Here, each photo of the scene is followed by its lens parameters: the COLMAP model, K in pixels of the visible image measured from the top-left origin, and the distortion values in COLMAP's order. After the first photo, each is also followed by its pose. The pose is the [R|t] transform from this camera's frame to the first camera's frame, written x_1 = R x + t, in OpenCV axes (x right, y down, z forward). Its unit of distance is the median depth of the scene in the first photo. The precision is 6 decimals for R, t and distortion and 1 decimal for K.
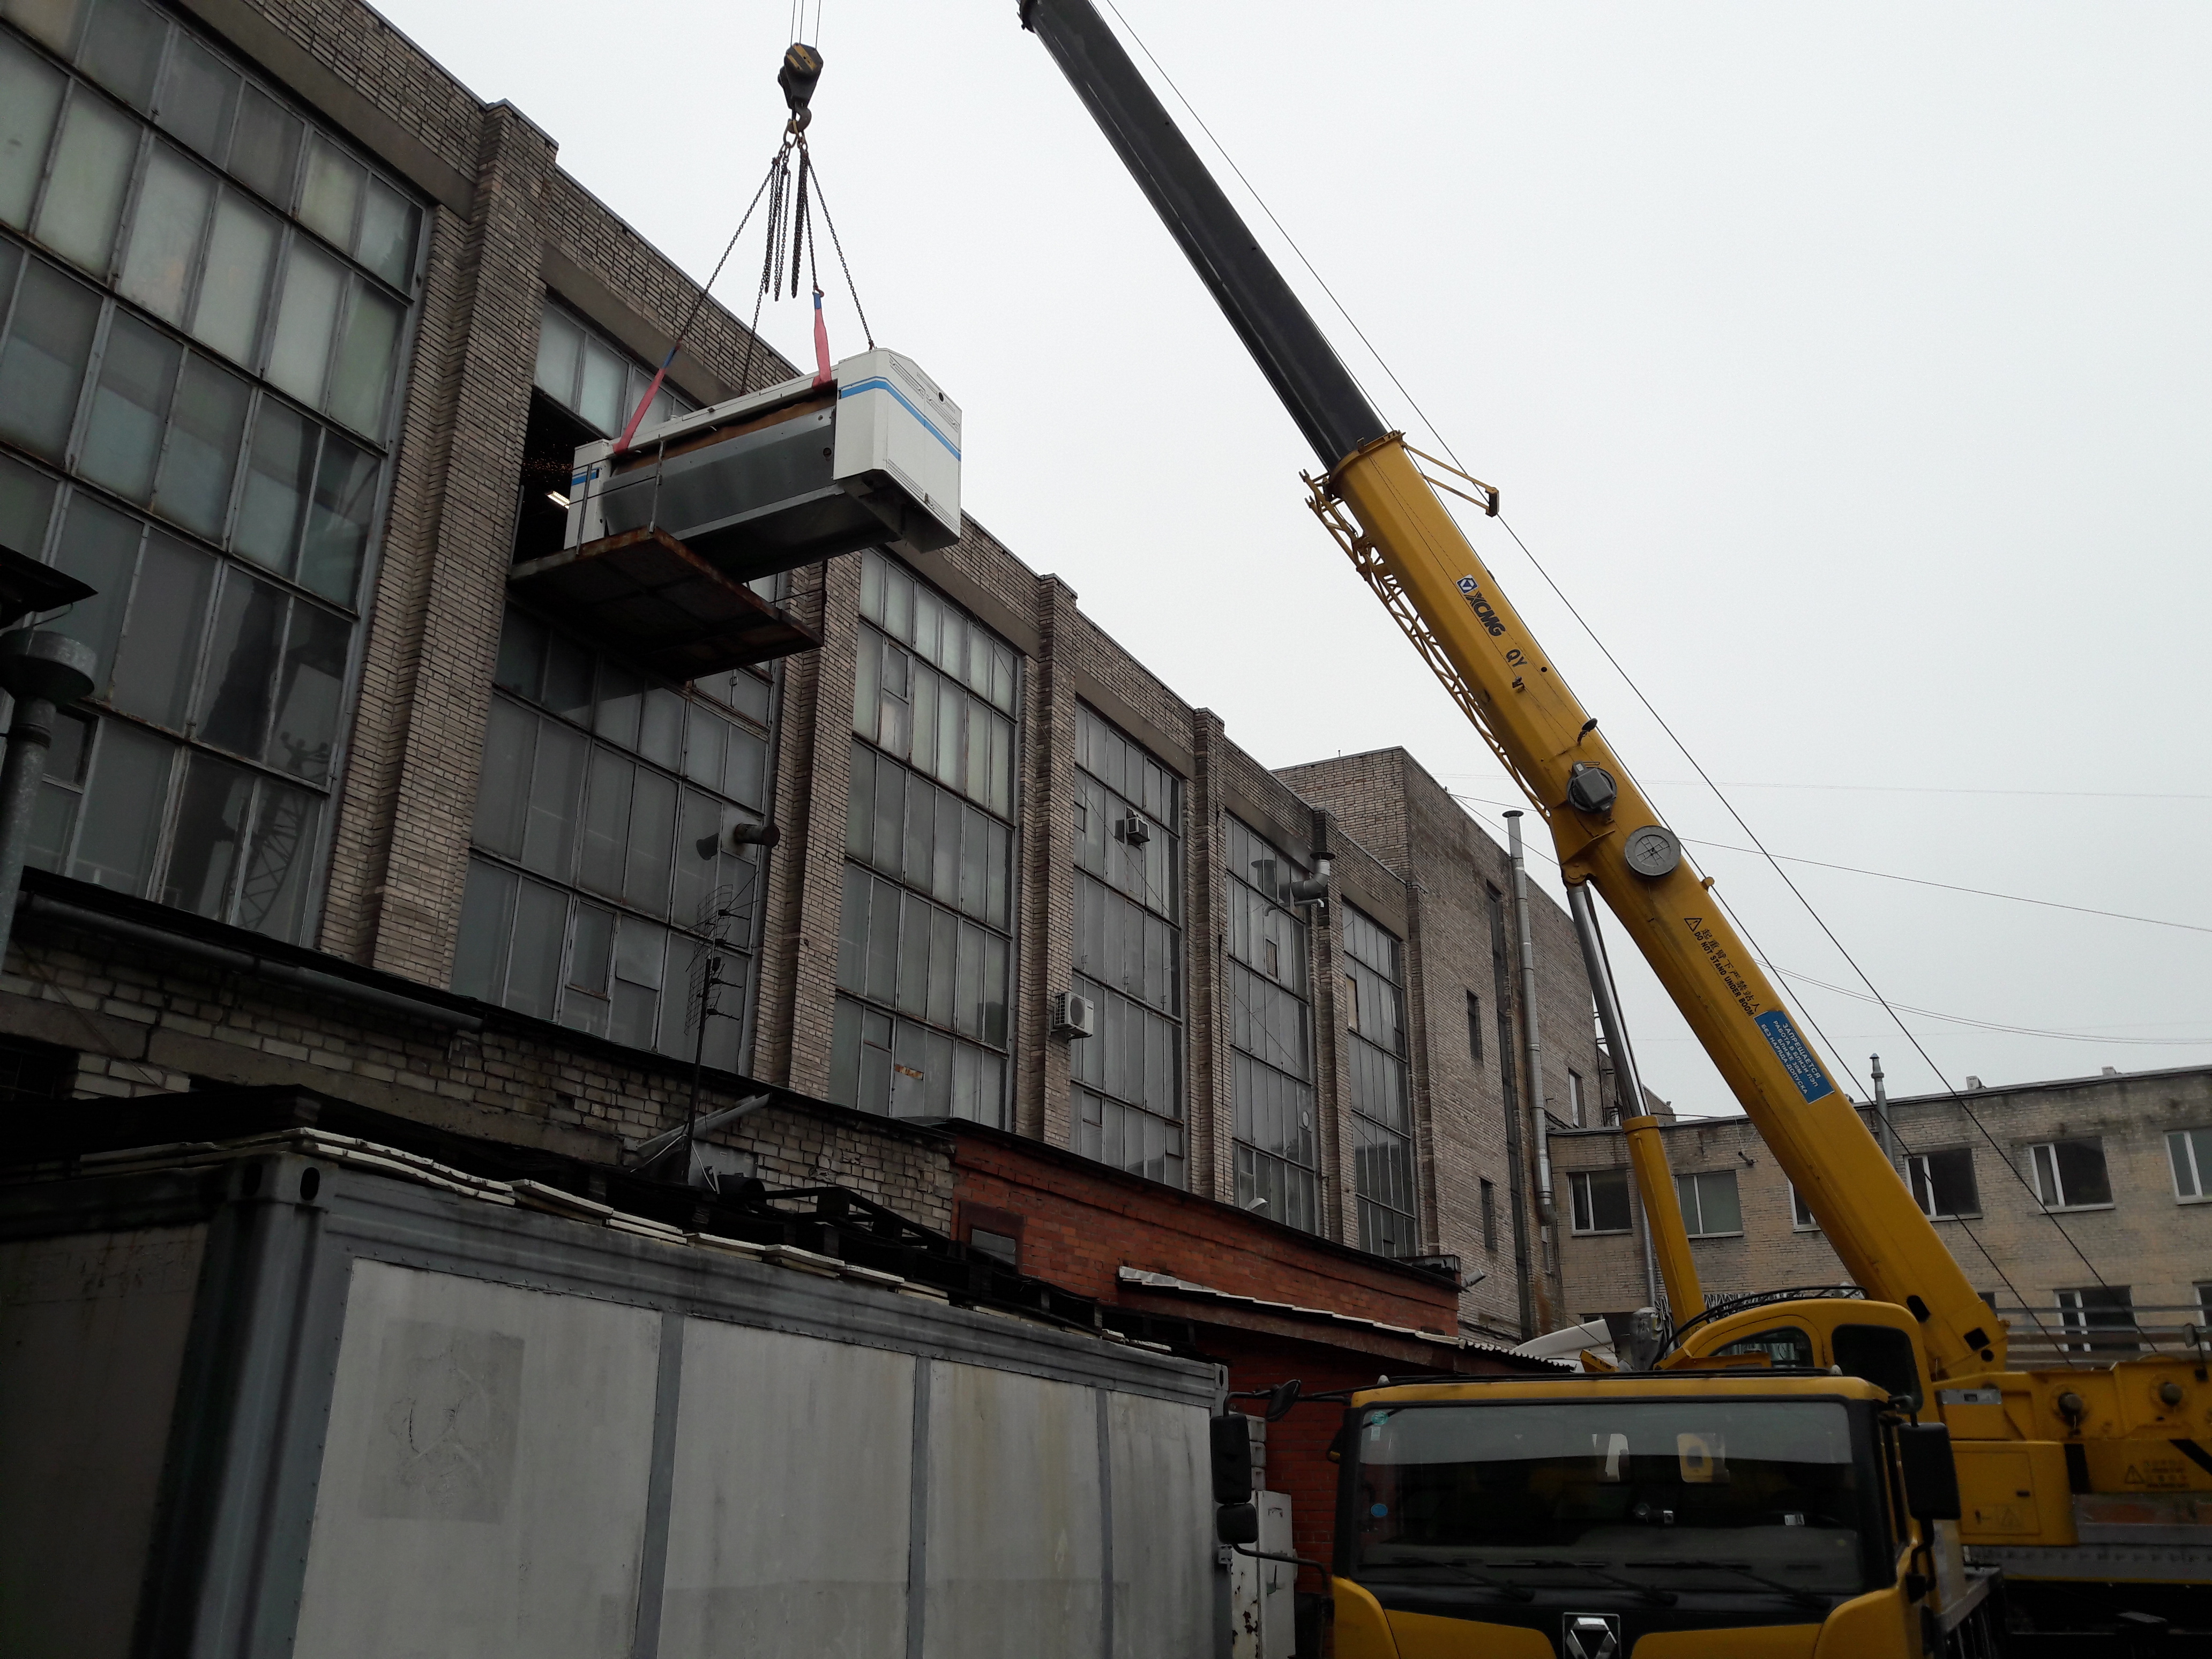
lens RADIAL K [[1772.1, 0, 1093.6], [0, 1772.1, 830.6], [0, 0, 1]] dist [0.126778, -0.257351]
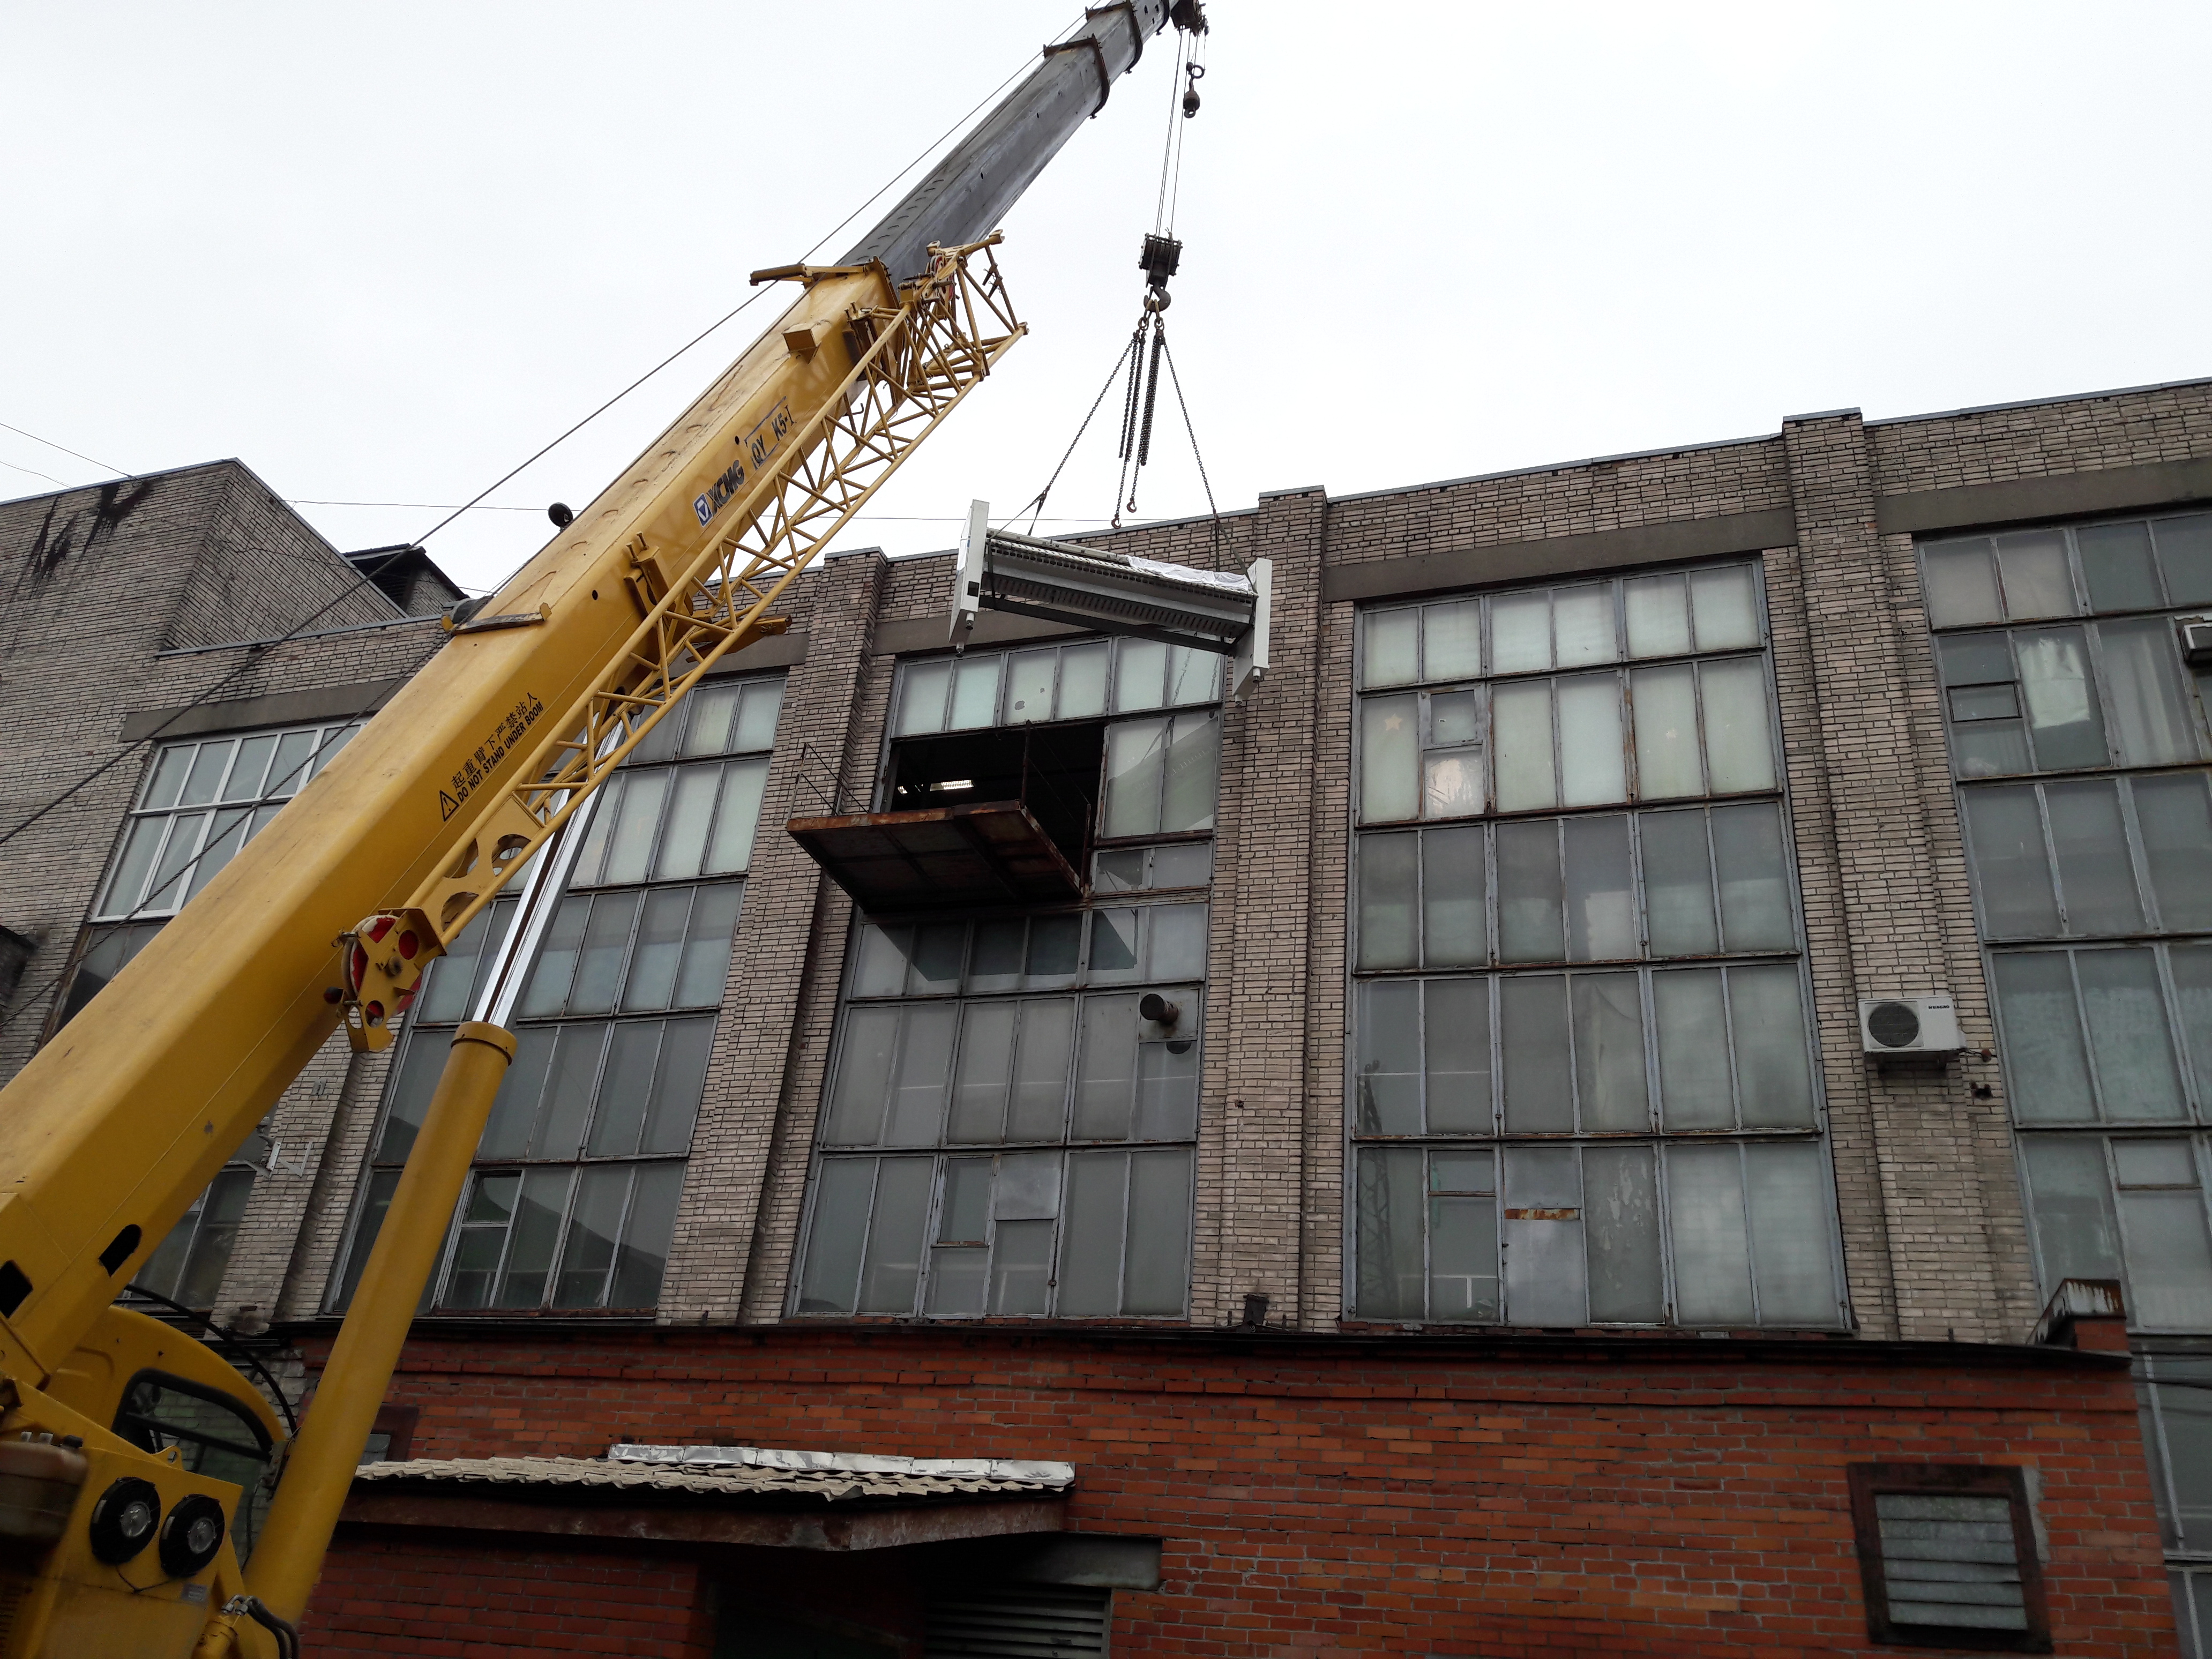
lens RADIAL K [[1772.1, 0, 1093.6], [0, 1772.1, 830.6], [0, 0, 1]] dist [0.126778, -0.257351]
pose [[0.170494, -0.458907, -0.871972, 0.699068], [0.254964, 0.875337, -0.410826, 0.314622], [0.951801, -0.152278, 0.266245, 0.844455]]
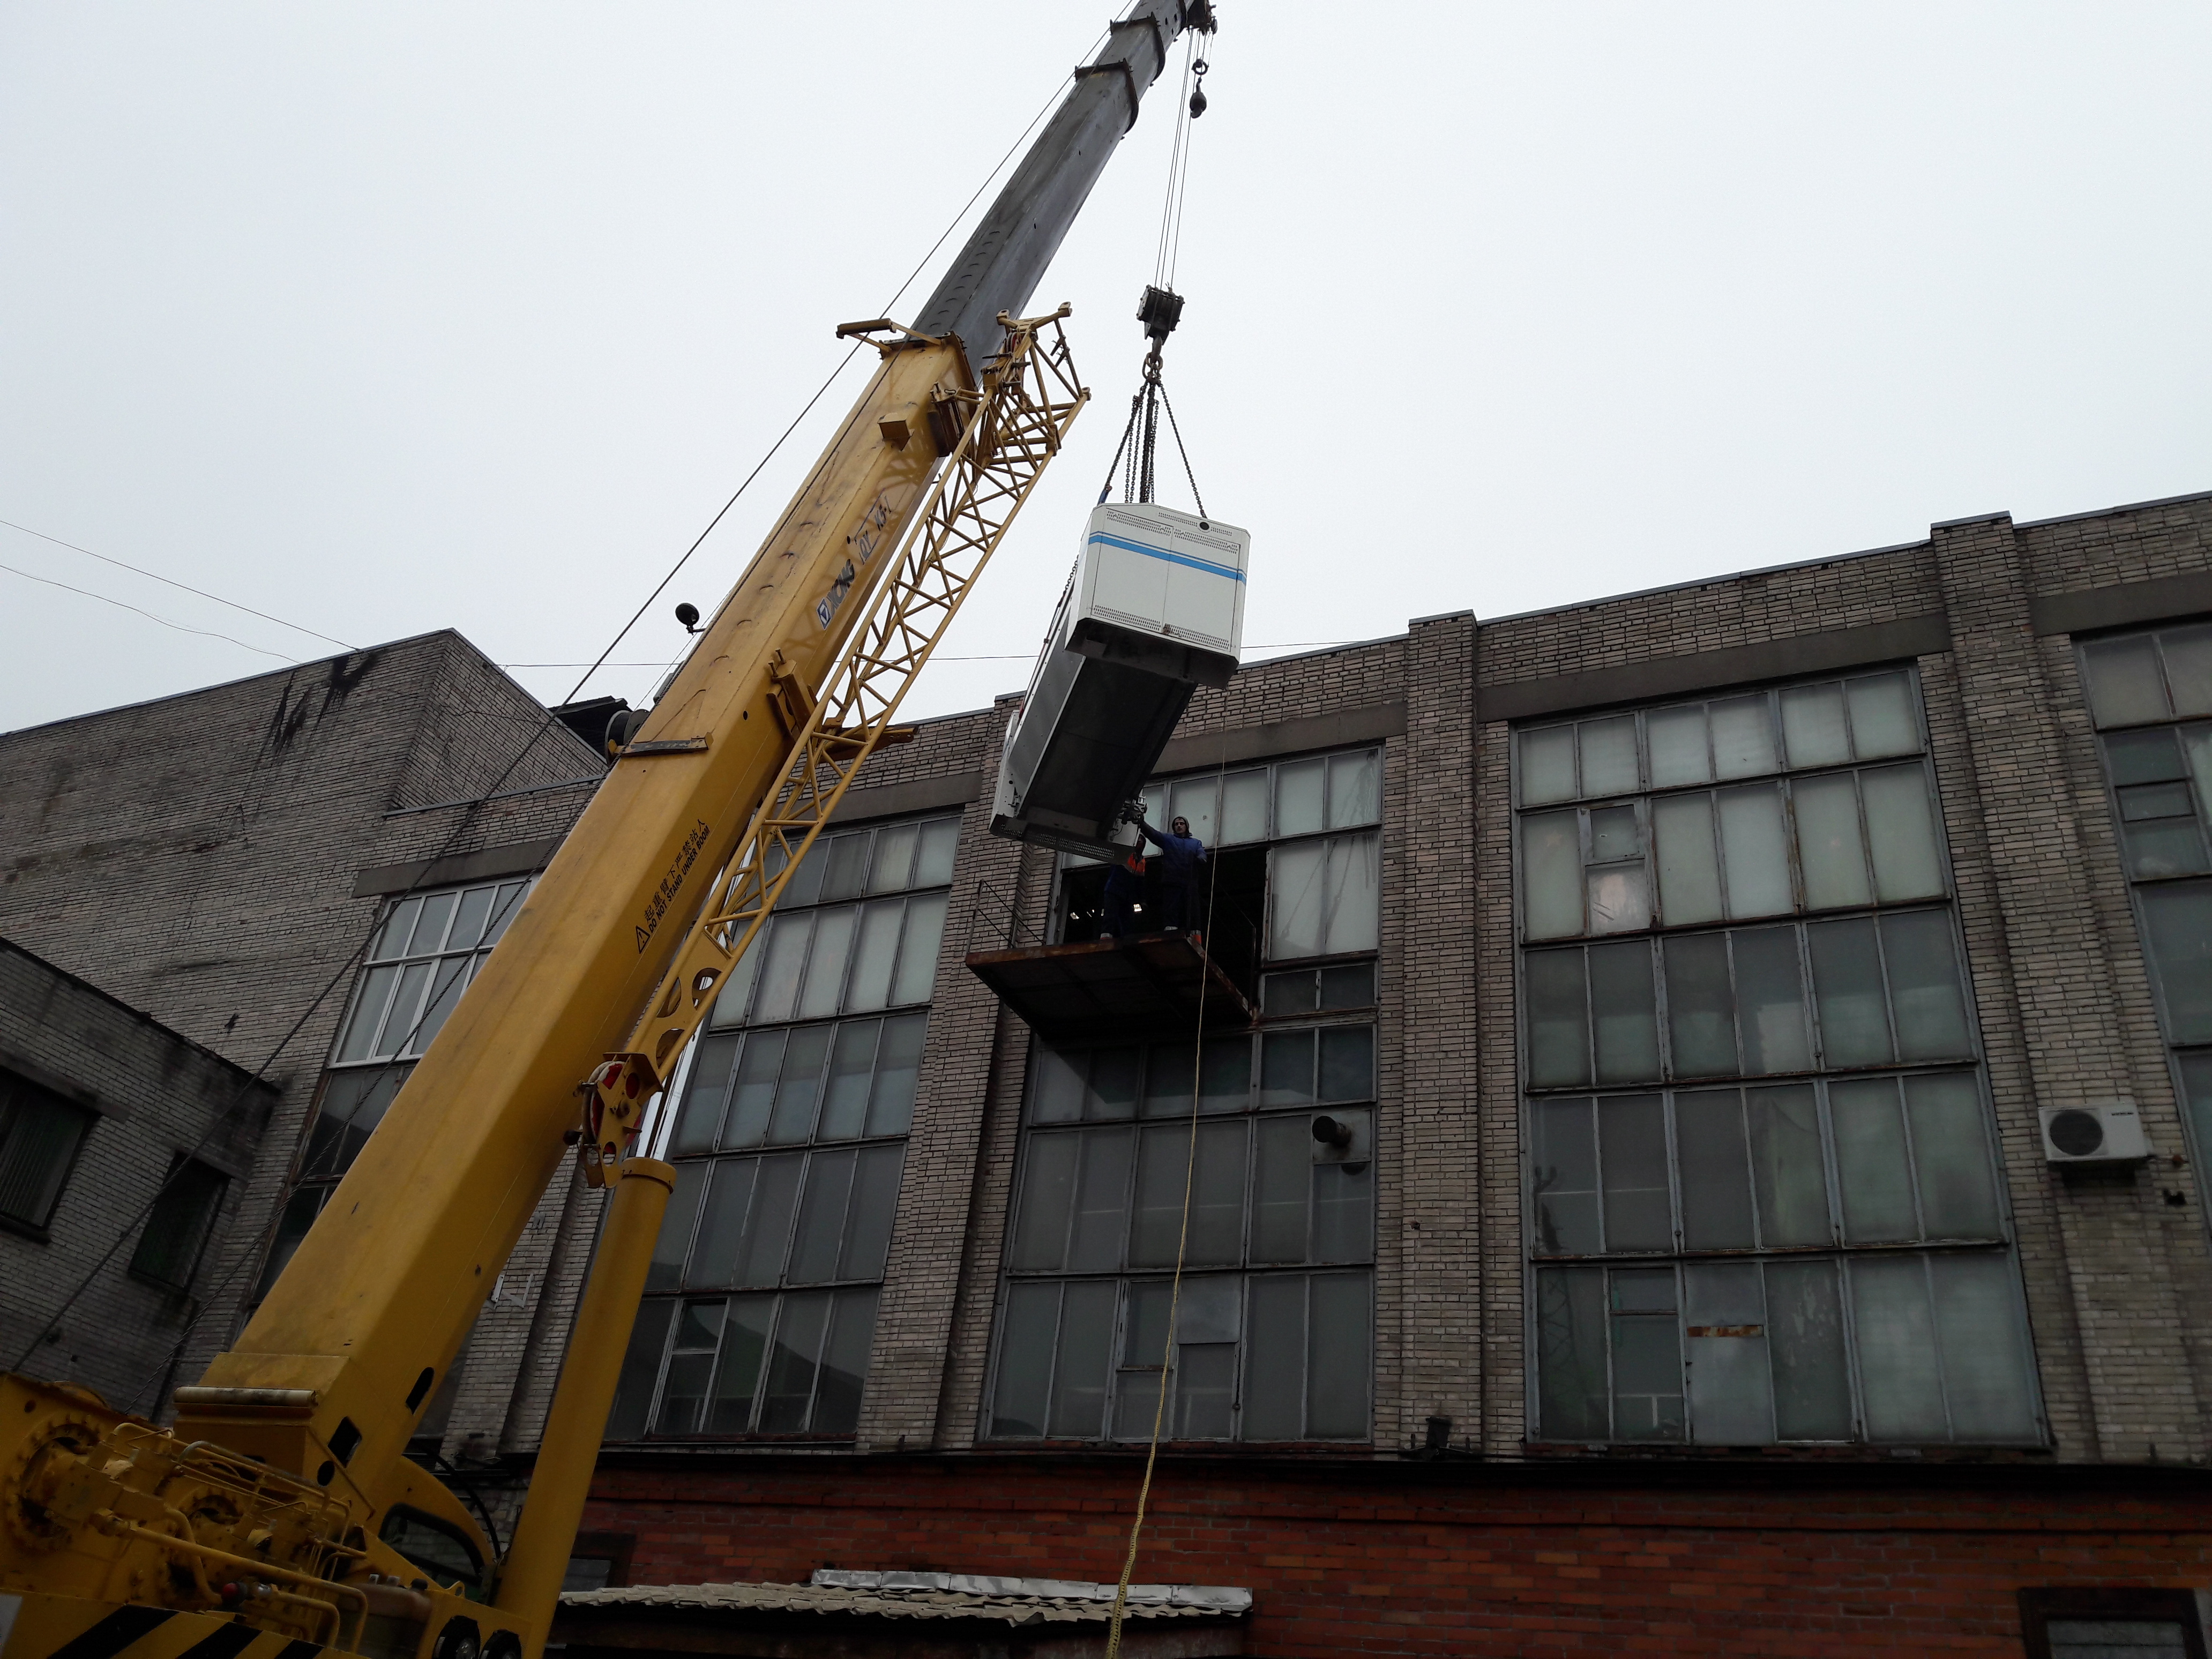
lens RADIAL K [[1779.0, 0, 1118.6], [0, 1779.0, 823.1], [0, 0, 1]] dist [0.067862, -0.112982]
pose [[0.075496, -0.517421, -0.852395, 0.738394], [0.245735, 0.838124, -0.486993, 0.320252], [0.966393, -0.172697, 0.190423, 0.848688]]
